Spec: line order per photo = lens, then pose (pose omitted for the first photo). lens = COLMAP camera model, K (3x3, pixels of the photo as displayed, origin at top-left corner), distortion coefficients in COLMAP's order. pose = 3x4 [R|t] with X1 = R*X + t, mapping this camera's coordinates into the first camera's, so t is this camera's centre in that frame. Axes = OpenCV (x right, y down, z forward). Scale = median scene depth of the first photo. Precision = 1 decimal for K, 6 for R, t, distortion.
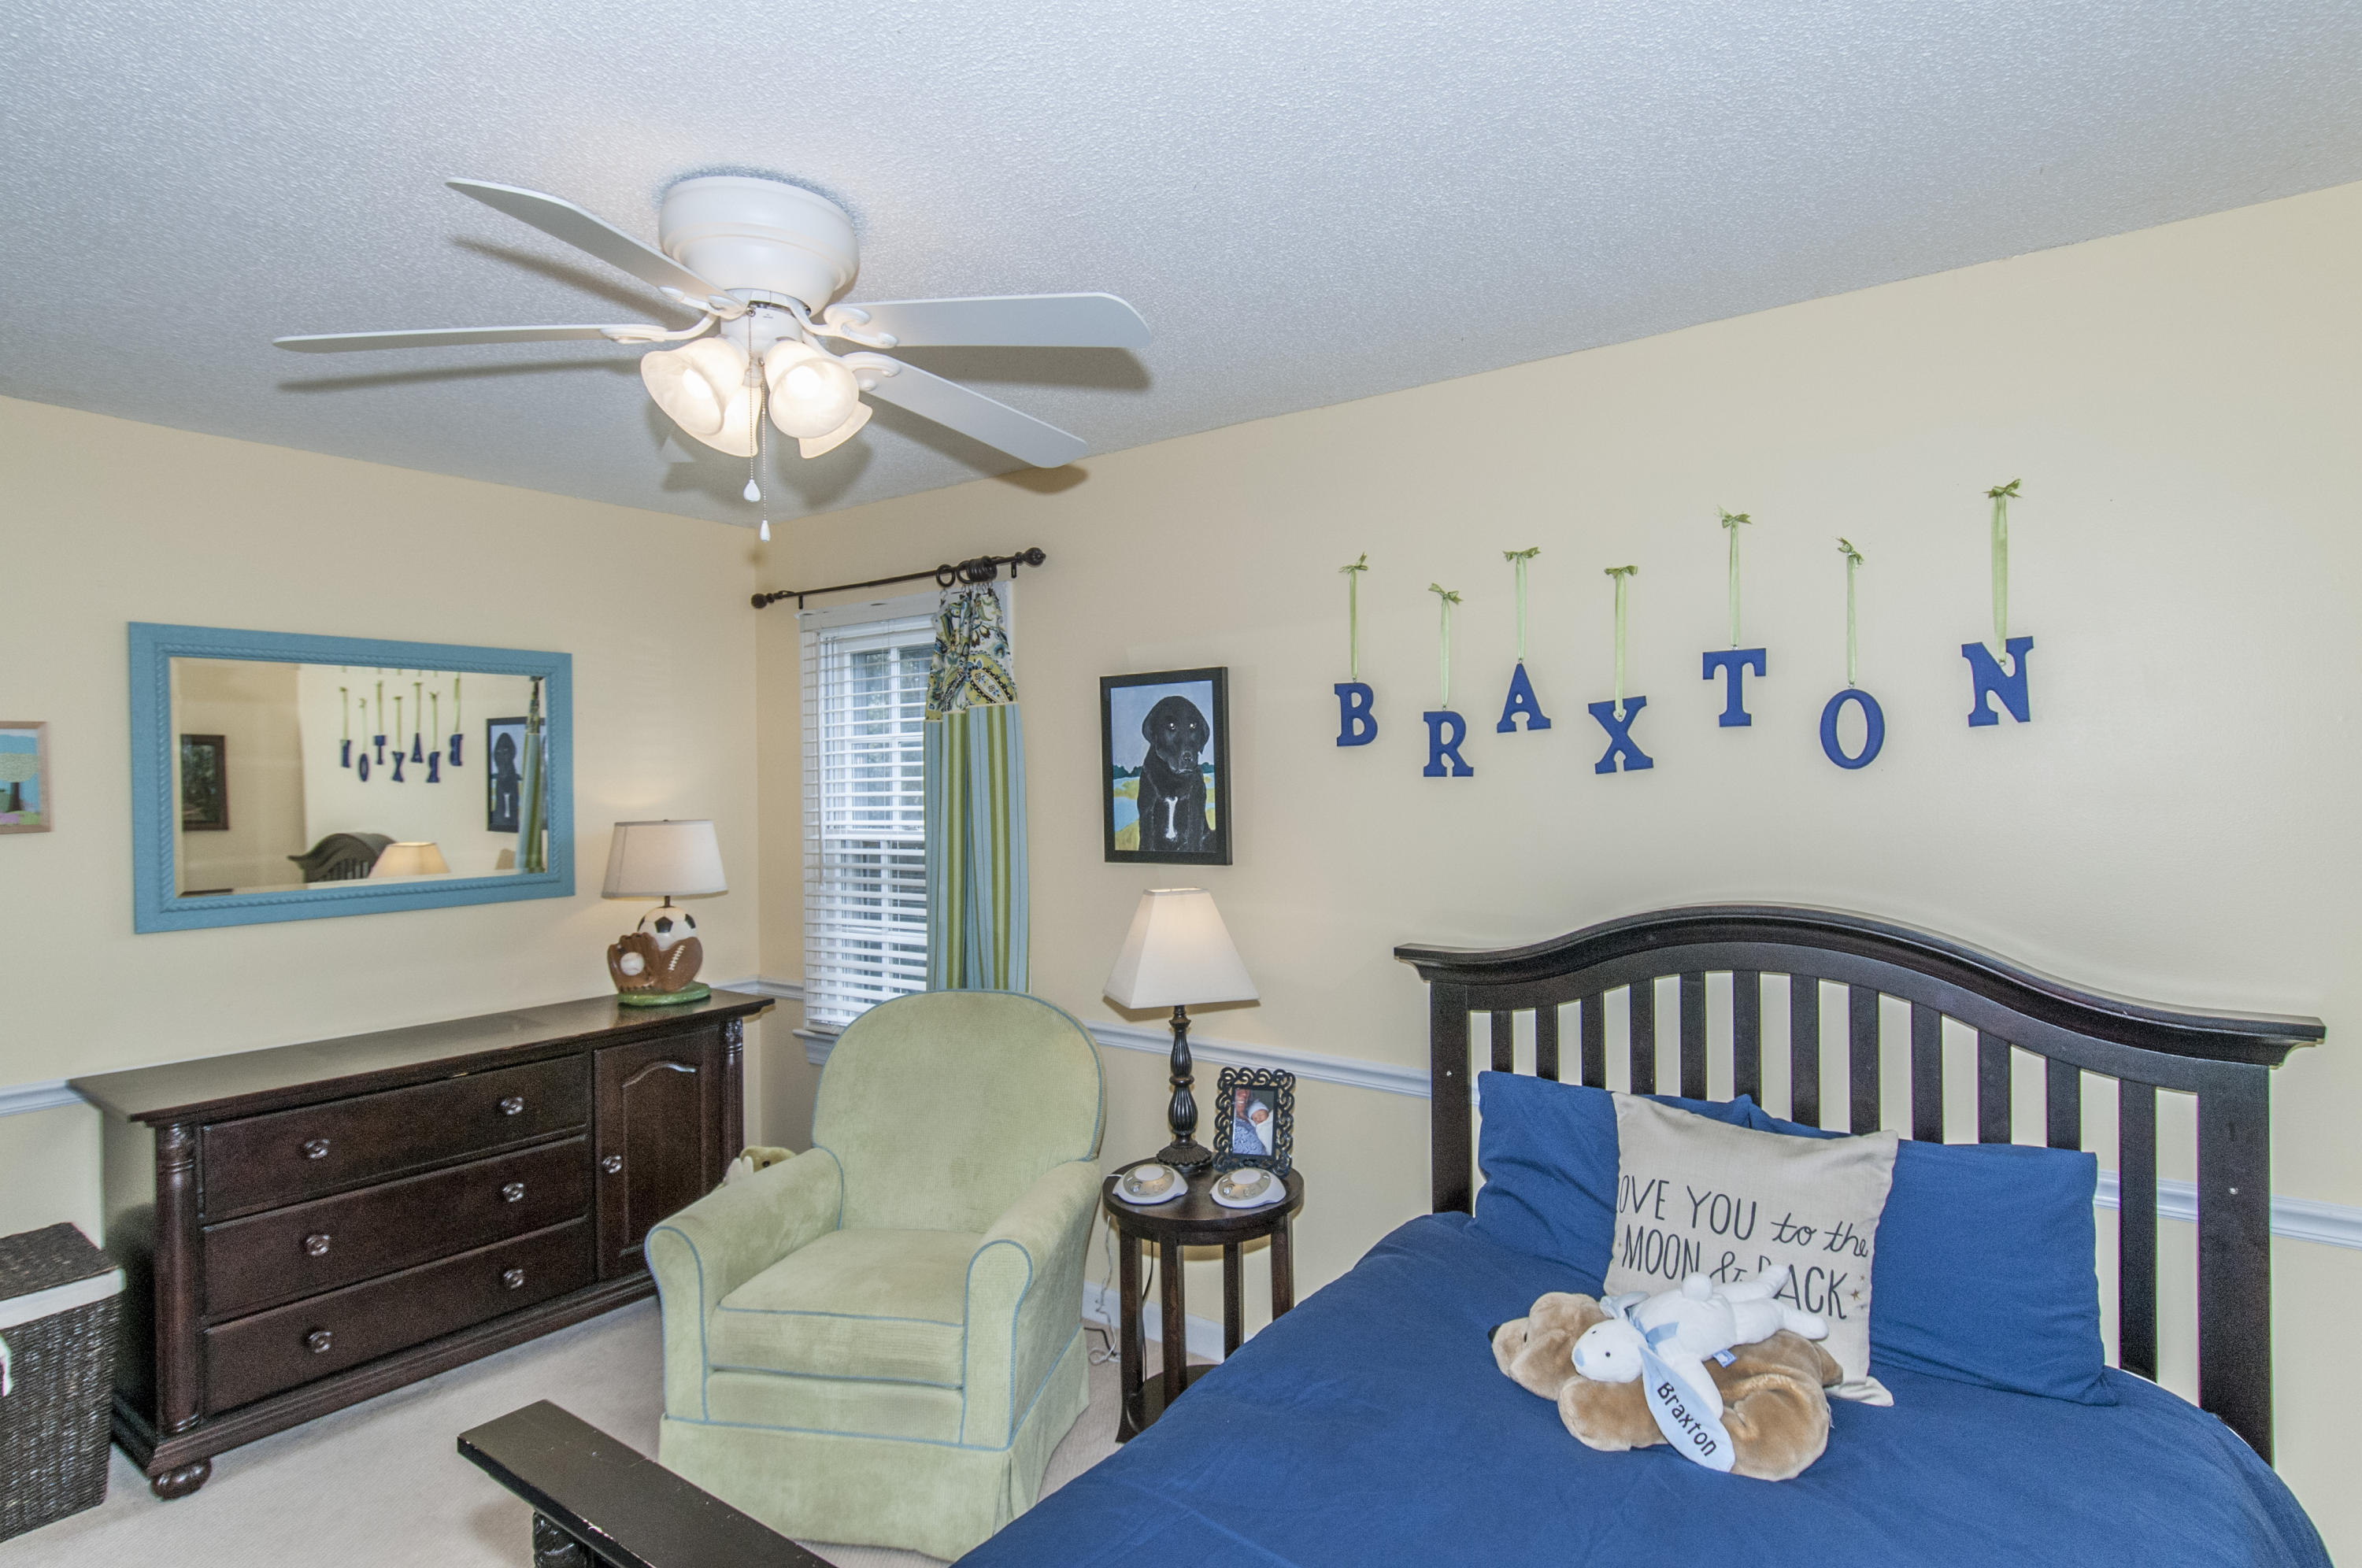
lens RADIAL K [[1230.4, 0, 1184.4], [0, 1230.4, 787.6], [0, 0, 1]] dist [0.010444, -0.008957]
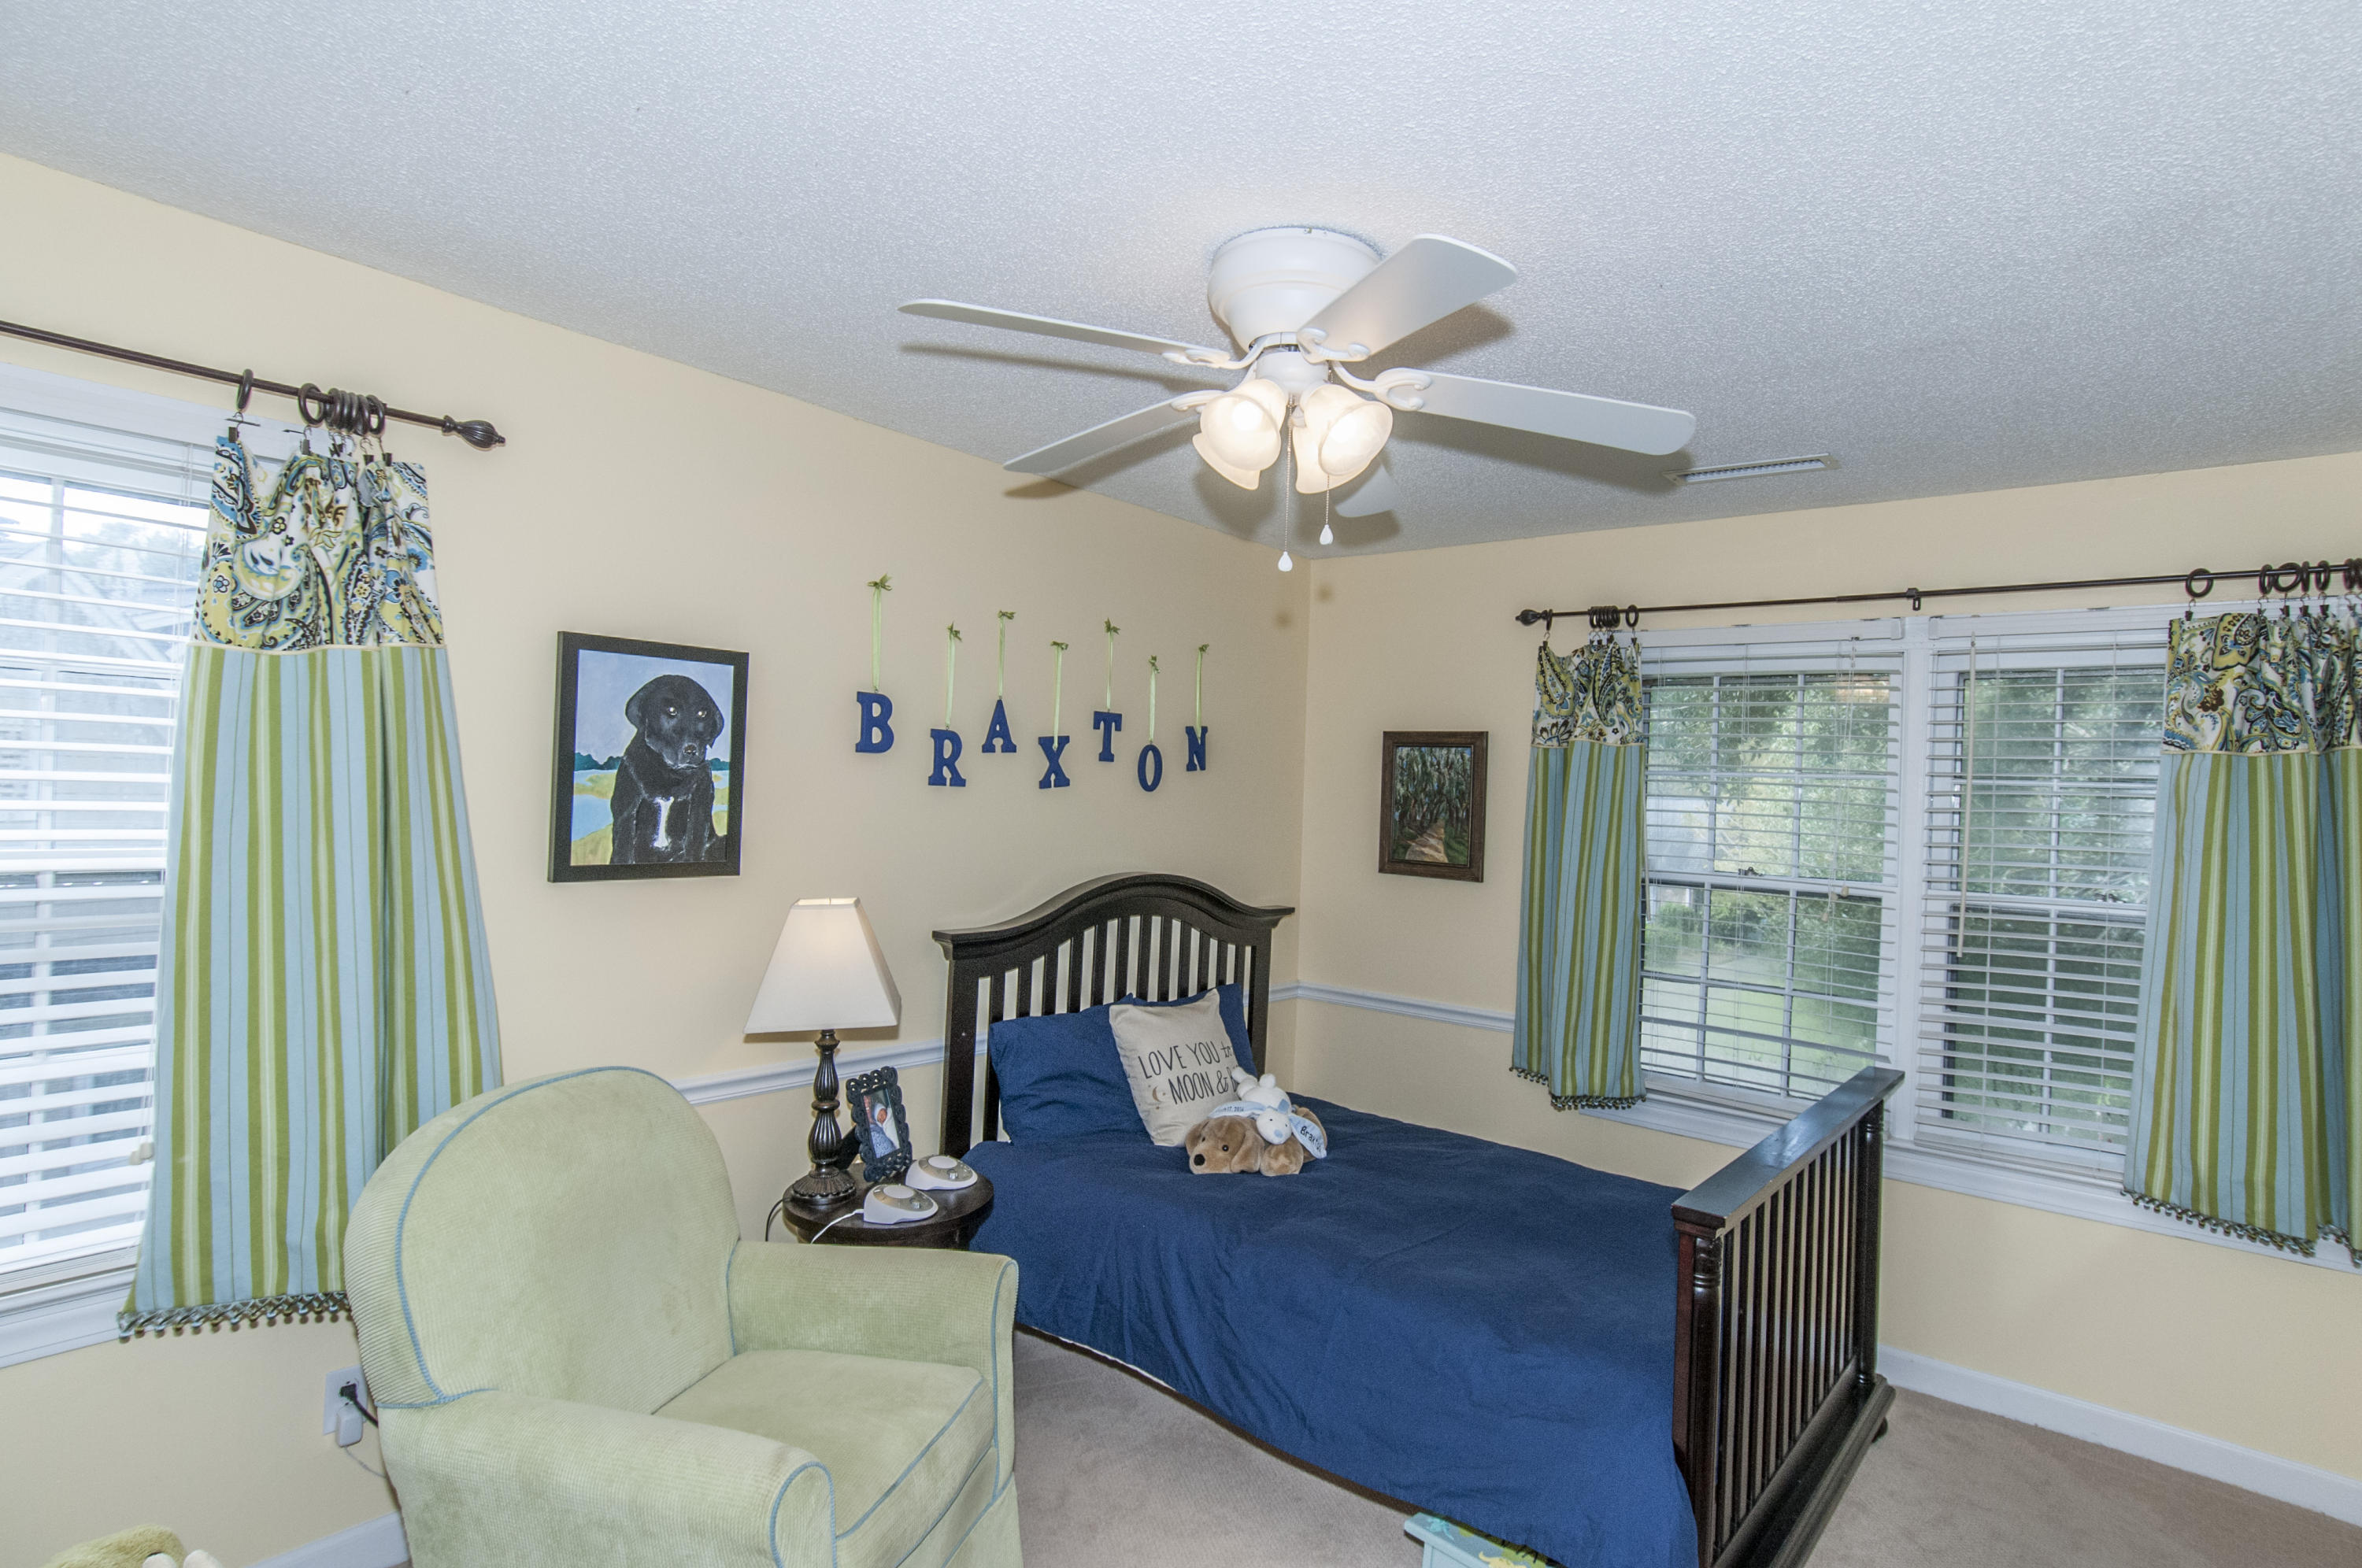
lens RADIAL K [[1230.4, 0, 1186.4], [0, 1230.4, 784.9], [0, 0, 1]] dist [0.010444, -0.008957]
pose [[0.050396, 0.018033, 0.998566, -0.904987], [-0.033541, 0.999304, -0.016354, 0.001551], [-0.998166, -0.032668, 0.050966, 0.676957]]
